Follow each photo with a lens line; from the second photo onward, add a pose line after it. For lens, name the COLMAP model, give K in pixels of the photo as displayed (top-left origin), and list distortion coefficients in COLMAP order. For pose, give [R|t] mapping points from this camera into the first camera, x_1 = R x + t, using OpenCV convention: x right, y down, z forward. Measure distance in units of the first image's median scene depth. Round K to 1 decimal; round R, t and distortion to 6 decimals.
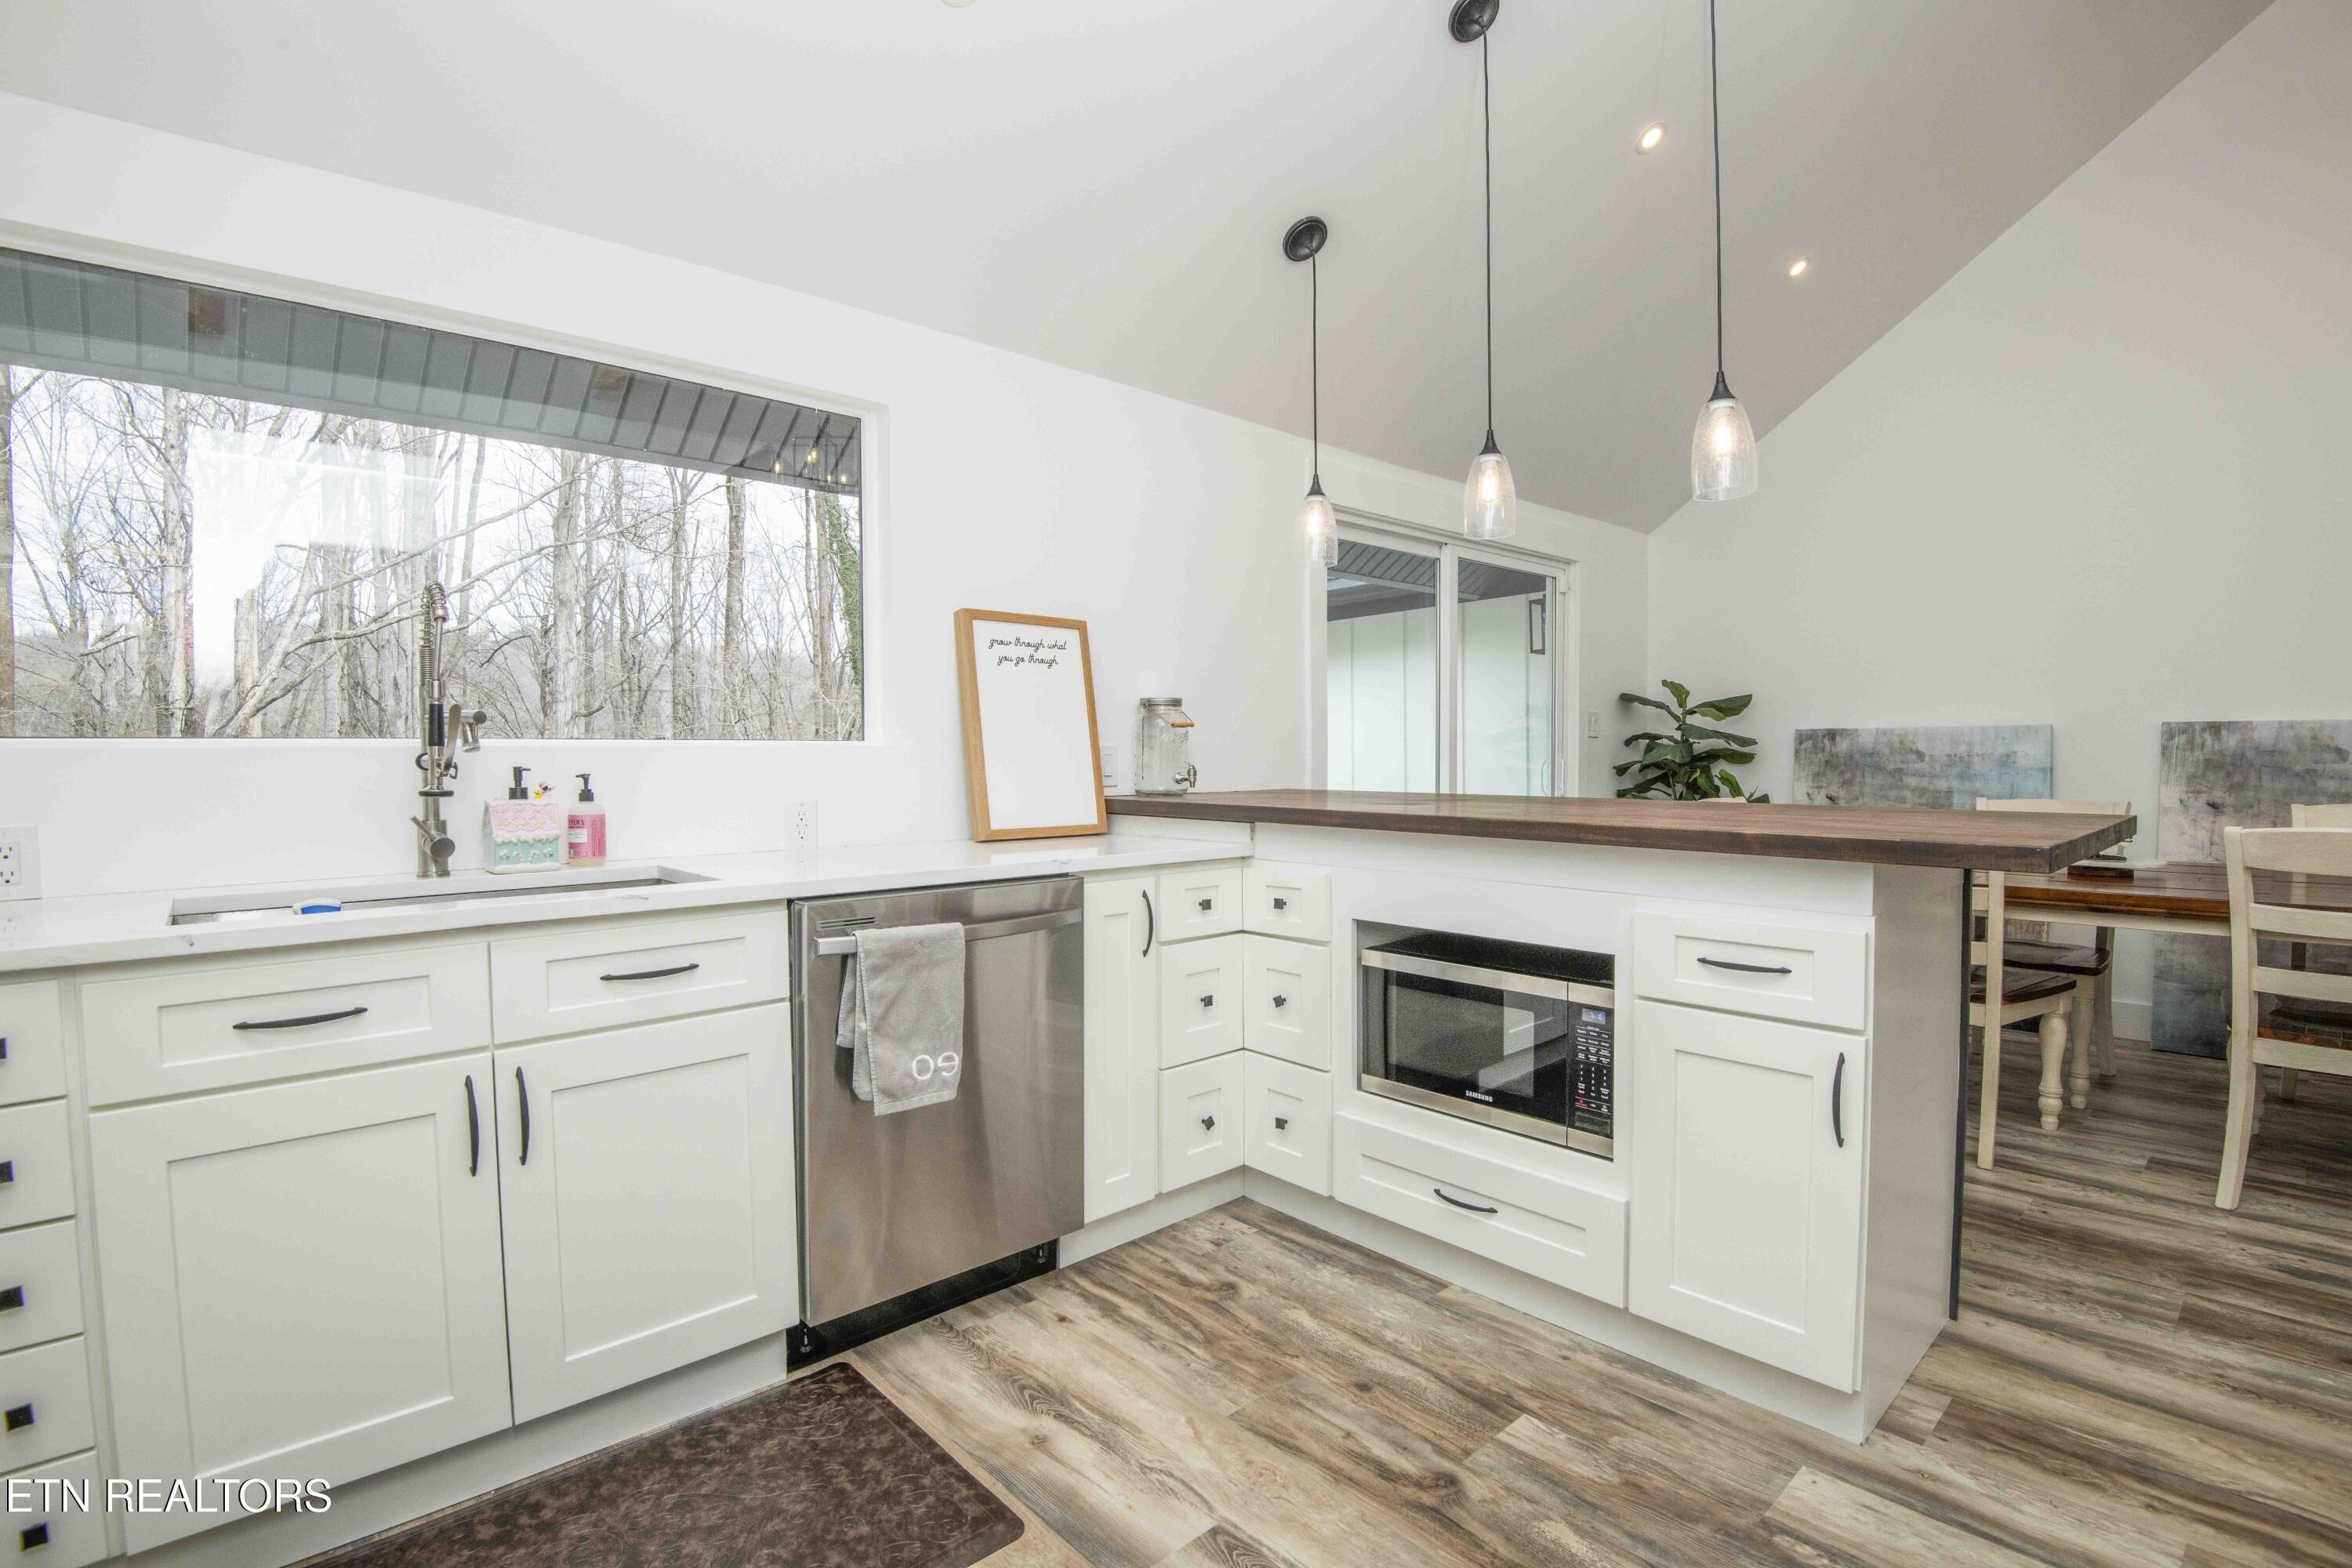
lens RADIAL K [[1100.5, 0, 1183.6], [0, 1100.5, 784.0], [0, 0, 1]] dist [-0.021976, -0.010438]
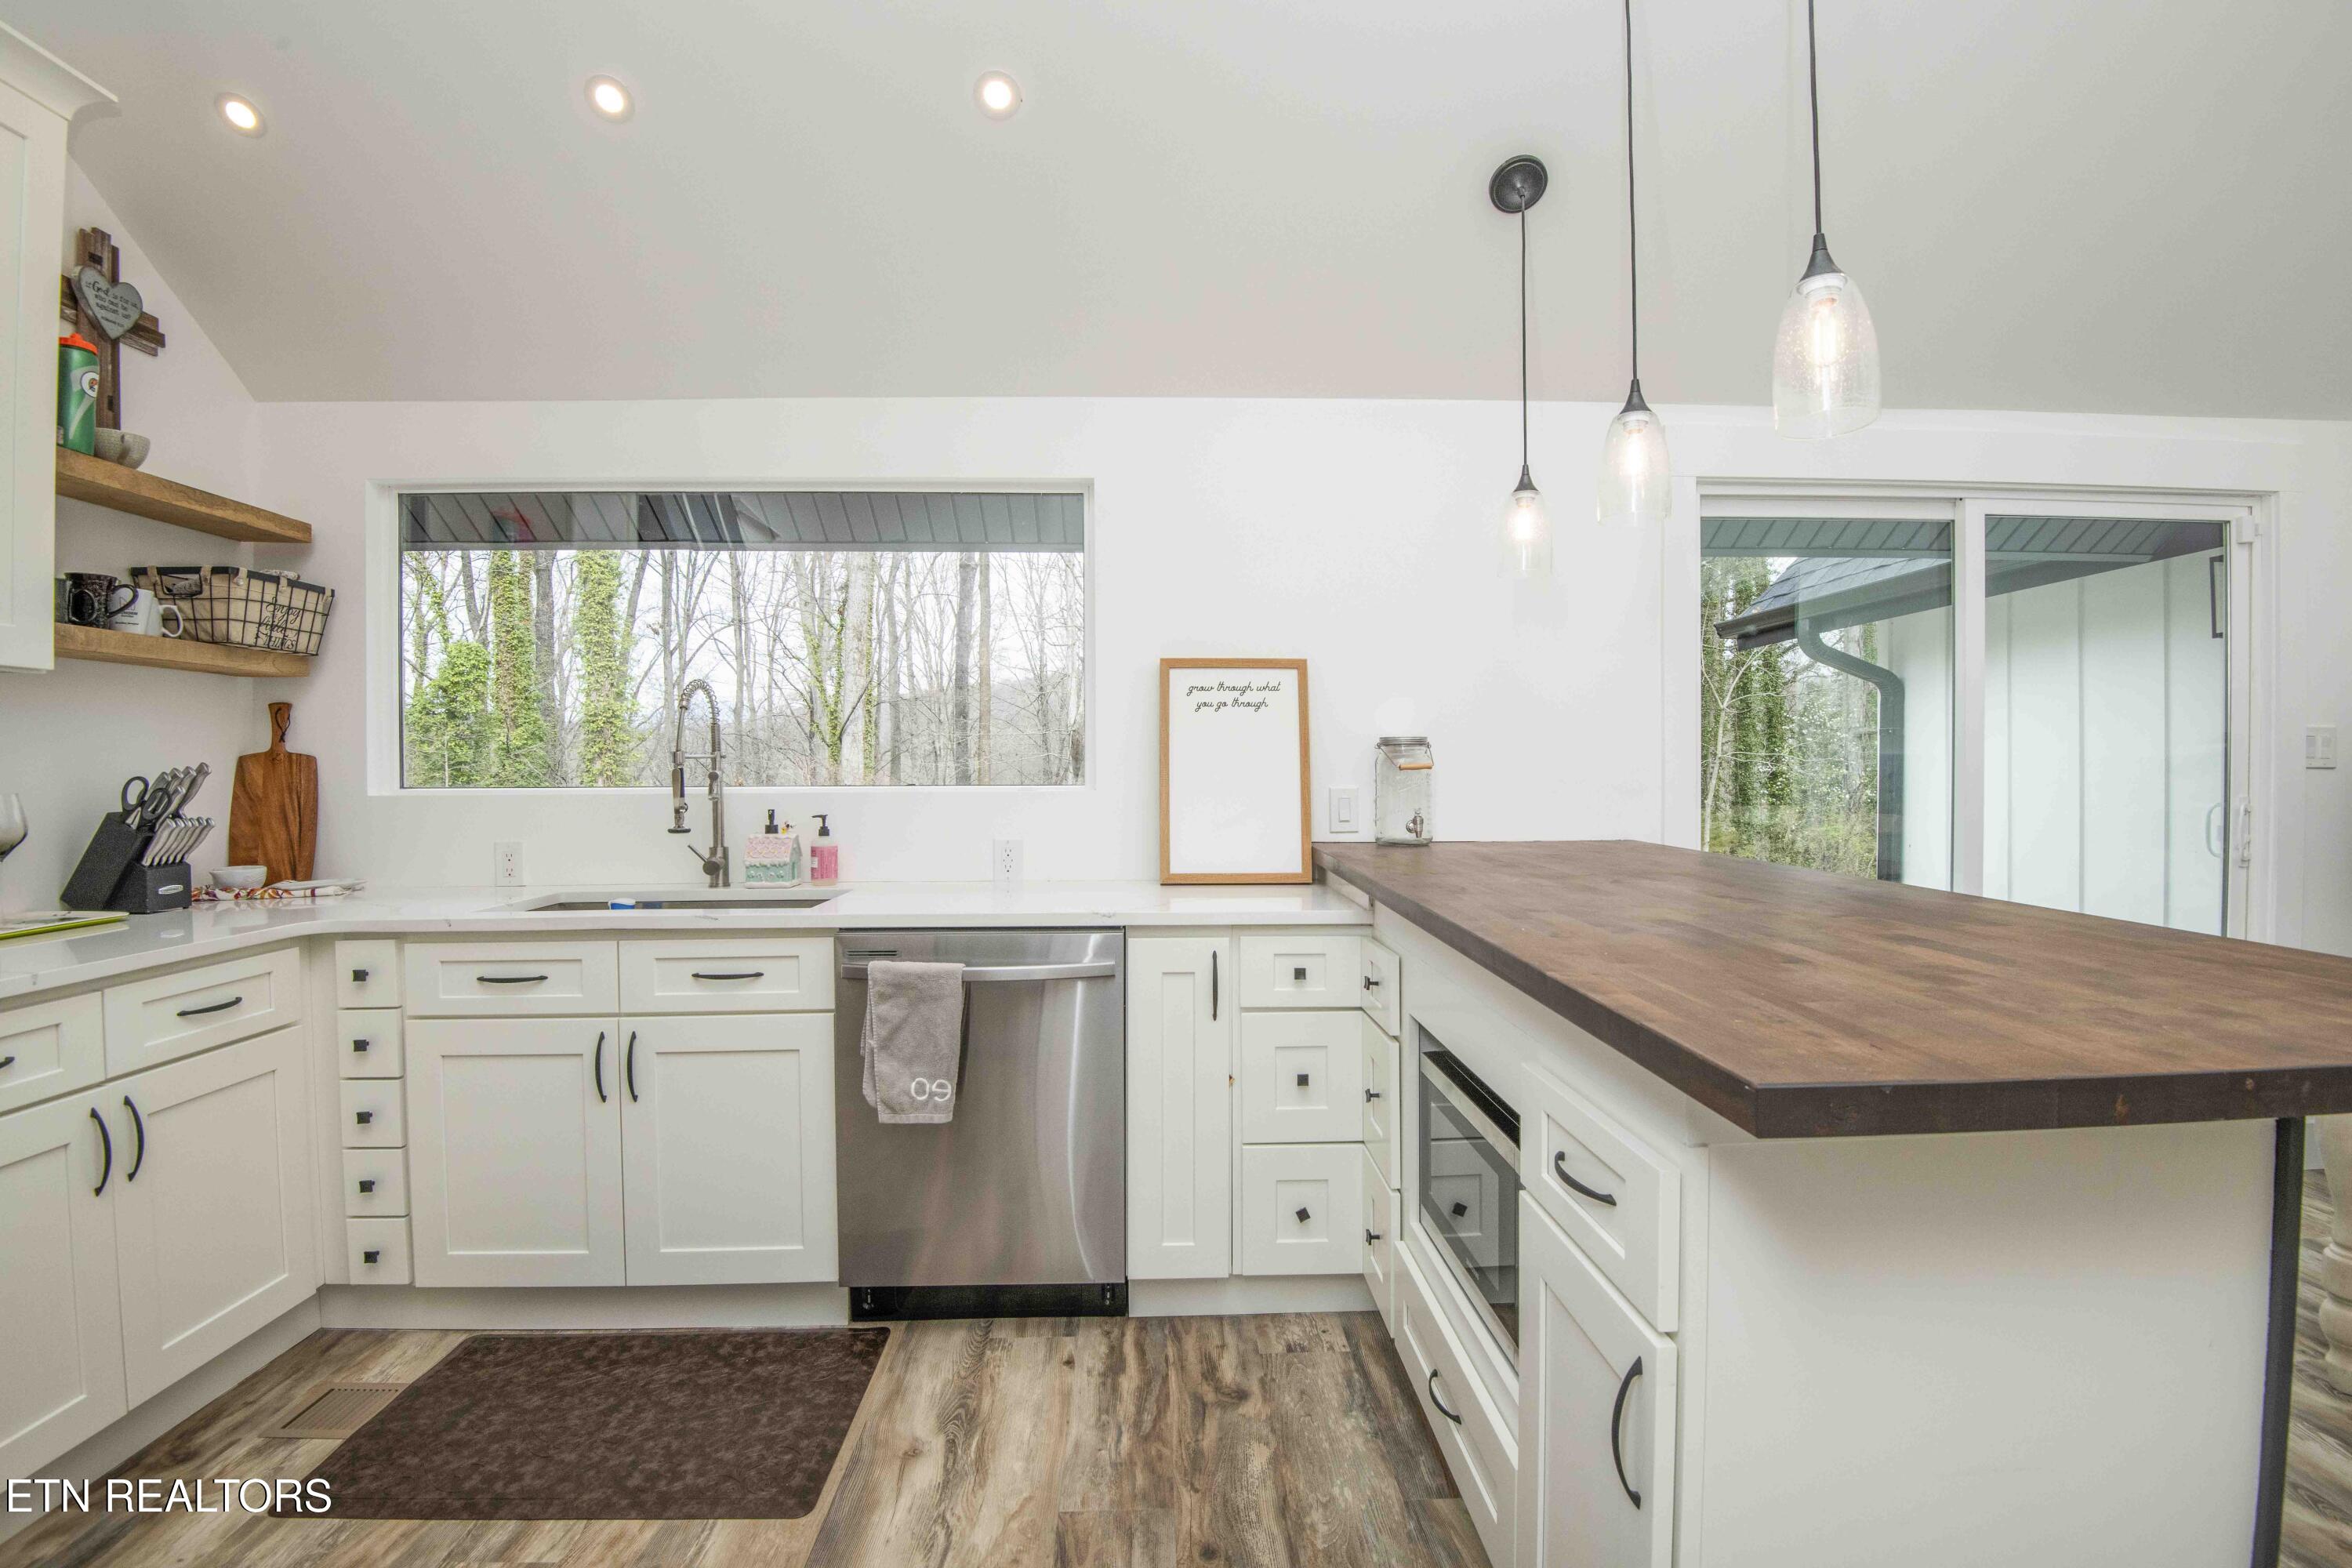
lens RADIAL K [[1100.5, 0, 1183.6], [0, 1100.5, 784.0], [0, 0, 1]] dist [-0.021976, -0.010438]
pose [[0.757521, 0.012633, -0.652688, 0.630211], [-0.016247, 0.999868, 0.000497, -0.053748], [0.652608, 0.010228, 0.757626, 0.290389]]
